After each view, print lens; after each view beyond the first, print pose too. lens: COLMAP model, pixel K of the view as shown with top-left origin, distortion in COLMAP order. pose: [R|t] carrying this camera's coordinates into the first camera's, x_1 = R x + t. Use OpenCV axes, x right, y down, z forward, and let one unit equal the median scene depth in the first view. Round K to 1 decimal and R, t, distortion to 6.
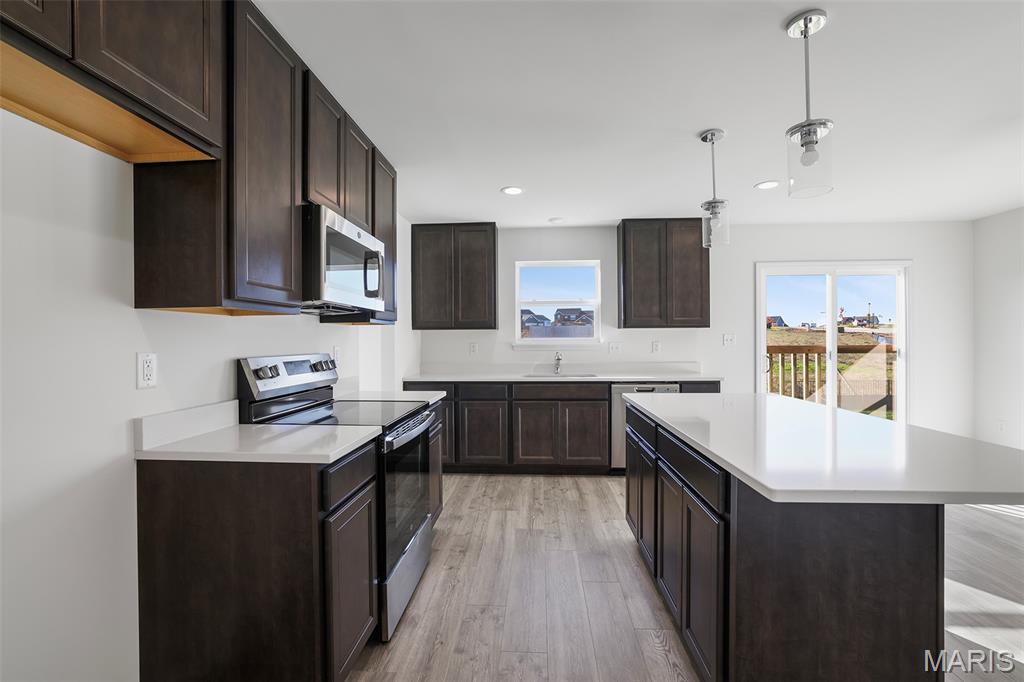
lens RADIAL K [[453.3, 0, 512.0], [0, 453.3, 341.0], [0, 0, 1]] dist [-0.000574, -0.000007]
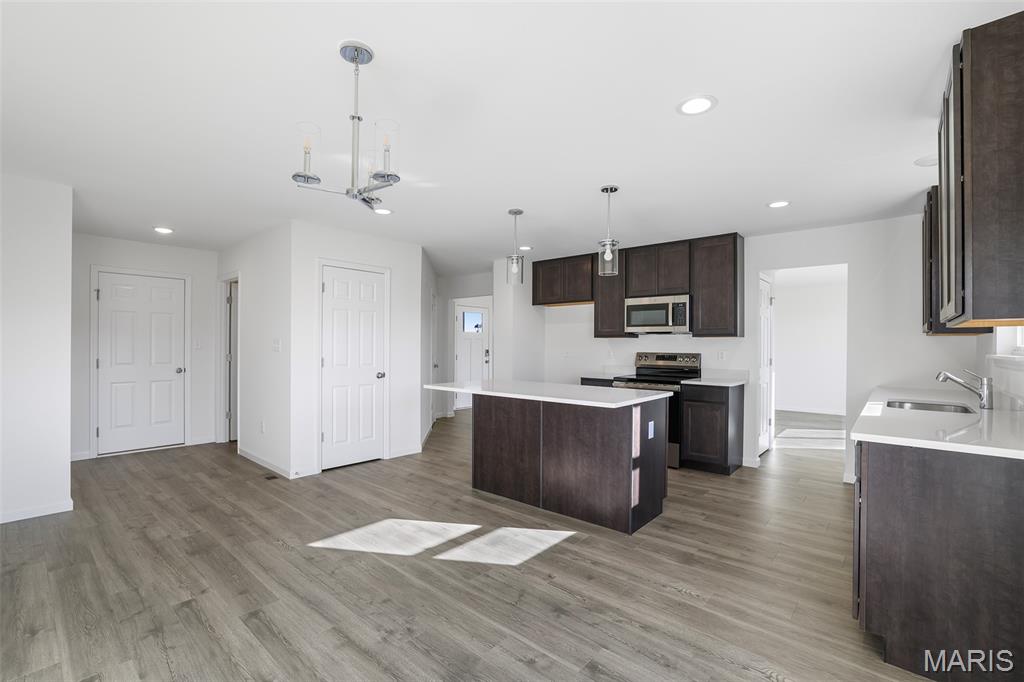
lens RADIAL K [[454.3, 0, 517.3], [0, 454.3, 344.5], [0, 0, 1]] dist [-0.002758, -0.000090]
pose [[-0.600037, -0.000987, -0.799972, 1.127944], [-0.005635, 0.999980, 0.002993, -0.008960], [0.799953, 0.006304, -0.600030, 1.080959]]
